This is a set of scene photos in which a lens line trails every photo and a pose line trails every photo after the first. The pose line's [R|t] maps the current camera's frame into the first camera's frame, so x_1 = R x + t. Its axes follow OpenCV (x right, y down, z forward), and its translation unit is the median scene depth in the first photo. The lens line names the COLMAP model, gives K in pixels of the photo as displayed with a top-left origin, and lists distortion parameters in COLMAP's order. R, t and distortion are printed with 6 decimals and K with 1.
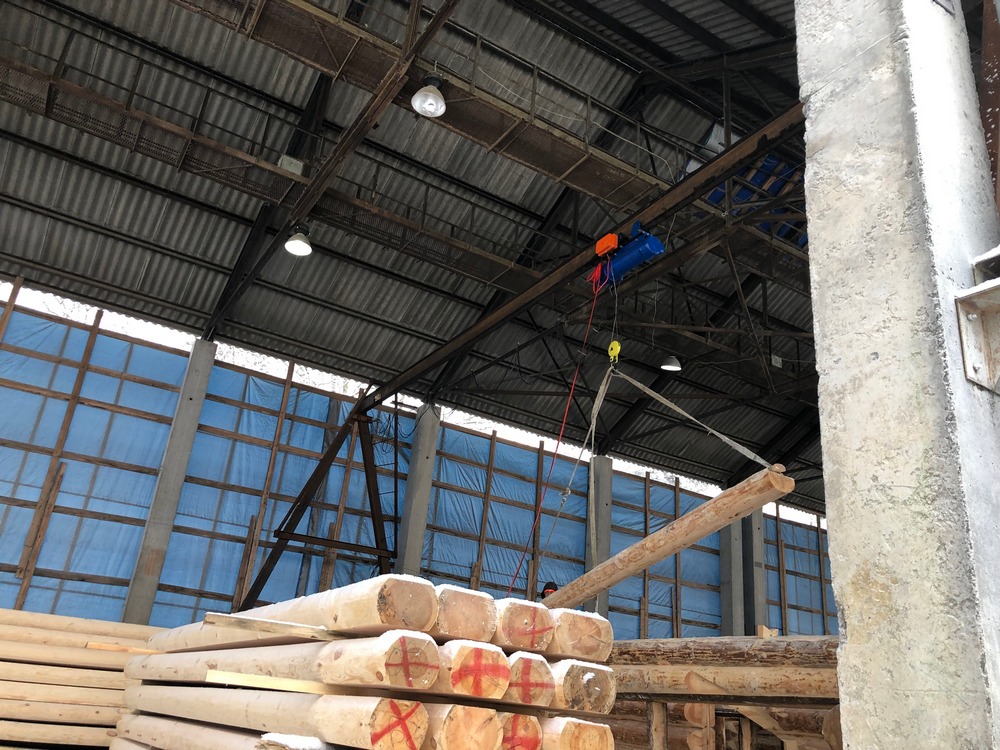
lens RADIAL K [[811.4, 0, 500.0], [0, 811.4, 375.0], [0, 0, 1]] dist [0.048300, -0.007843]
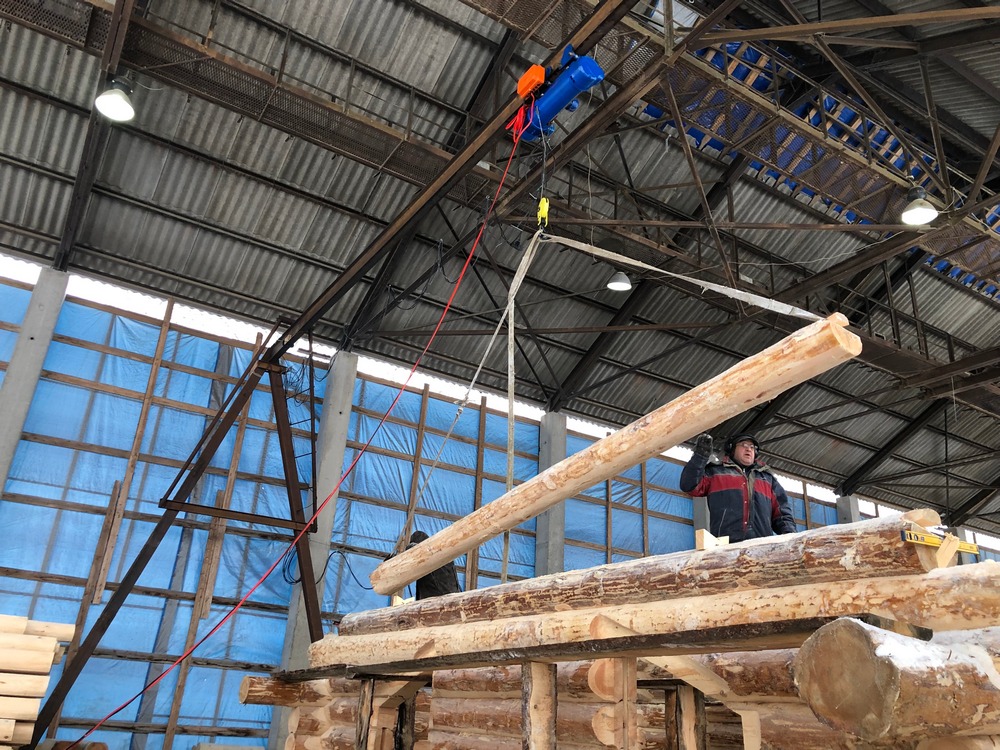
lens RADIAL K [[805.4, 0, 504.4], [0, 805.4, 371.8], [0, 0, 1]] dist [0.038422, -0.001384]
pose [[0.999454, -0.027893, 0.017711, 0.071487], [0.028195, 0.999457, -0.017064, 0.084330], [-0.017225, 0.017554, 0.999698, 0.171272]]
